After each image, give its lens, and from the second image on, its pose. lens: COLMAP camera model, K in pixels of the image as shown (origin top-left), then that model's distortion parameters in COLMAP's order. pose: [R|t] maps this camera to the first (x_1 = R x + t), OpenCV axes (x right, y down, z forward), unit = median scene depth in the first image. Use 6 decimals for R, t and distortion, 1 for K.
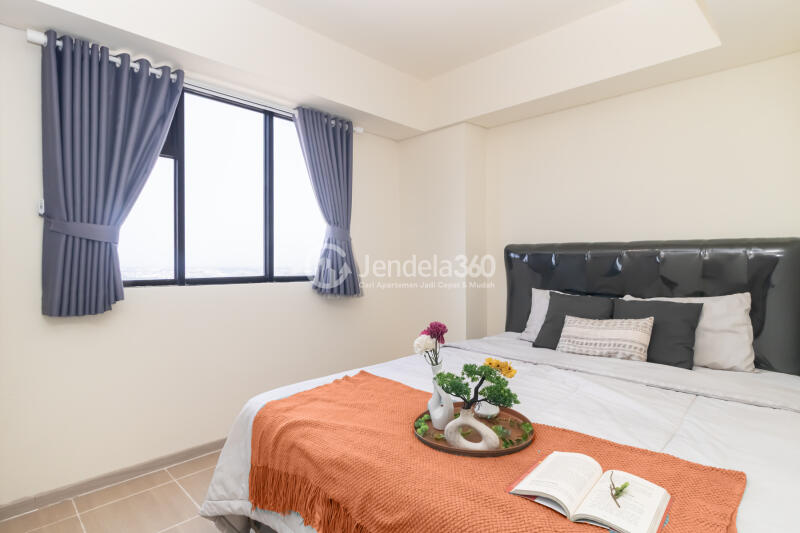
lens RADIAL K [[418.6, 0, 400.0], [0, 418.6, 266.5], [0, 0, 1]] dist [0.002620, 0.000294]
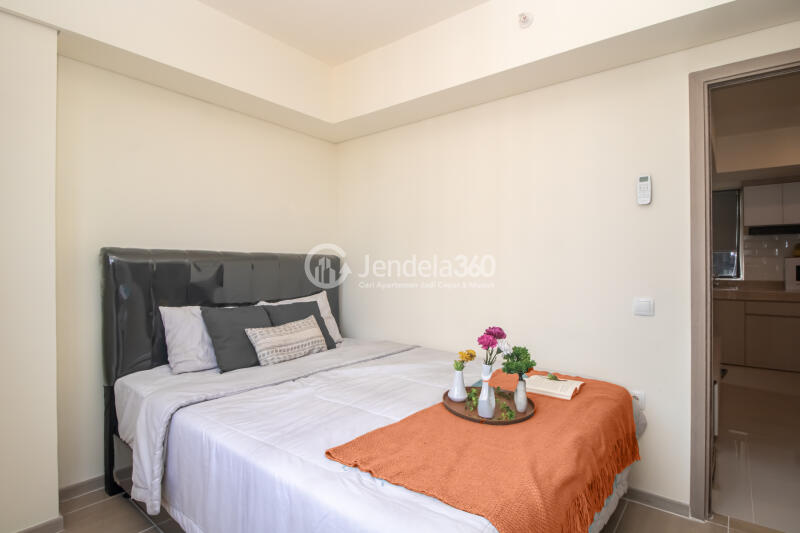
lens RADIAL K [[418.6, 0, 400.0], [0, 418.6, 266.5], [0, 0, 1]] dist [0.002620, 0.000294]
pose [[-0.097061, -0.006472, 0.995257, -0.600298], [0.012916, 0.999886, 0.007762, -0.028105], [-0.995195, 0.013608, -0.096967, 0.773570]]
